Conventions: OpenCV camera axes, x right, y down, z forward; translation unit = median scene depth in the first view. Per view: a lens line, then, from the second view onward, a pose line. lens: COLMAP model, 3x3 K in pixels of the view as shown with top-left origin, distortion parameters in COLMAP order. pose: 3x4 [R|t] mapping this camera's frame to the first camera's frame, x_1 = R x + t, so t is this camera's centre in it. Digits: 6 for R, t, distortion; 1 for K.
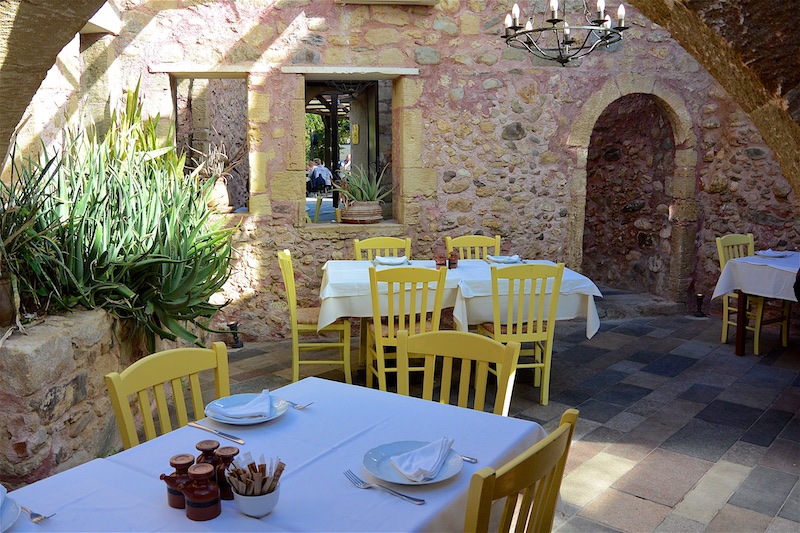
lens RADIAL K [[697.8, 0, 400.0], [0, 697.8, 266.5], [0, 0, 1]] dist [-0.143408, 0.081118]
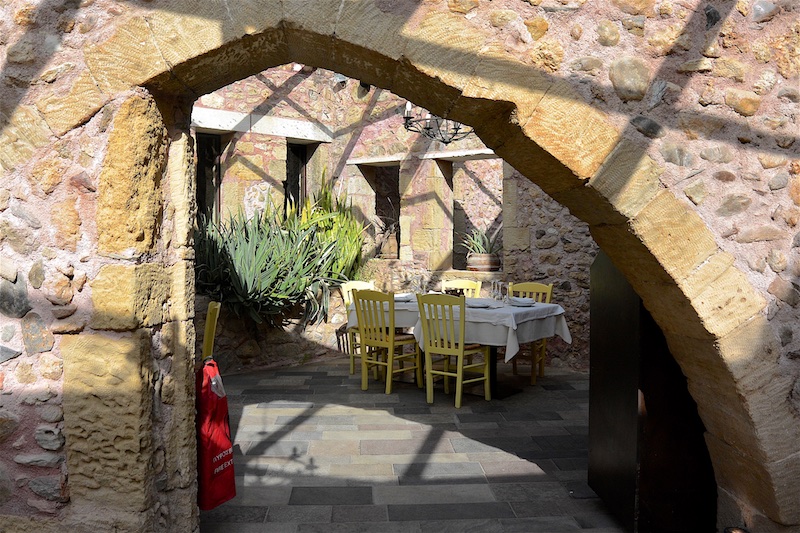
lens RADIAL K [[697.8, 0, 400.0], [0, 697.8, 266.5], [0, 0, 1]] dist [-0.143408, 0.081118]
pose [[0.709571, 0.032481, -0.703885, 0.740301], [-0.107207, 0.992284, -0.062283, 0.024987], [0.696430, 0.119656, 0.707579, -0.001738]]
